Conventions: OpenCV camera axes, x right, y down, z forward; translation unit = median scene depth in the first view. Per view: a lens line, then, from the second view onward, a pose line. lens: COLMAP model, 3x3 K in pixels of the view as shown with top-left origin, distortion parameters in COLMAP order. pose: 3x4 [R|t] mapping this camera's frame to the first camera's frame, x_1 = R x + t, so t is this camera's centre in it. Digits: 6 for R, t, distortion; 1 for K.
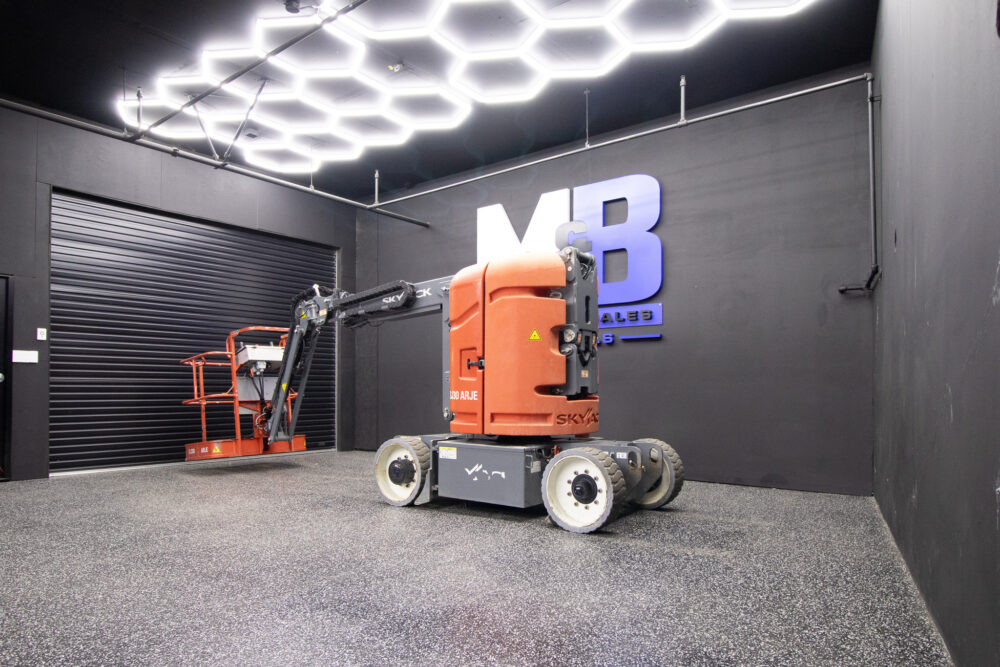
lens RADIAL K [[613.2, 0, 515.9], [0, 613.2, 387.0], [0, 0, 1]] dist [0.003632, -0.001521]
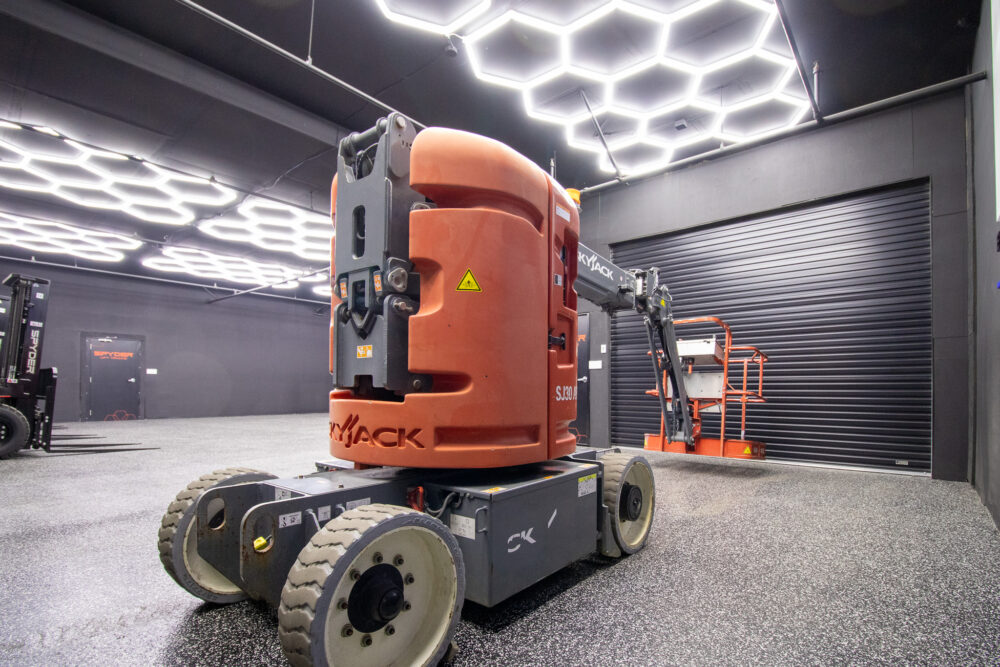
lens RADIAL K [[513.6, 0, 556.3], [0, 513.6, 384.7], [0, 0, 1]] dist [-0.008121, -0.002608]
pose [[-0.037505, -0.009045, -0.999256, 0.542017], [0.003582, 0.999951, -0.009186, 0.012065], [0.999290, -0.003924, -0.037470, 1.154176]]
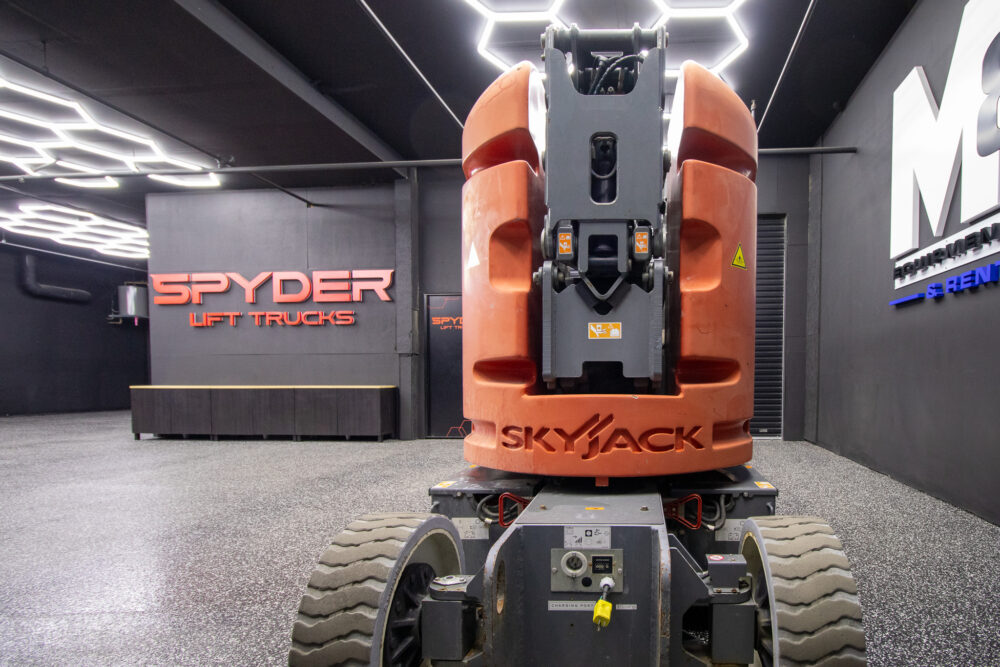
lens RADIAL K [[507.5, 0, 553.3], [0, 507.5, 399.4], [0, 0, 1]] dist [-0.010357, -0.001458]
pose [[0.560138, 0.035372, -0.827644, 0.365033], [0.010932, 0.998685, 0.050081, 0.006918], [0.828327, -0.037100, 0.559015, 0.760254]]
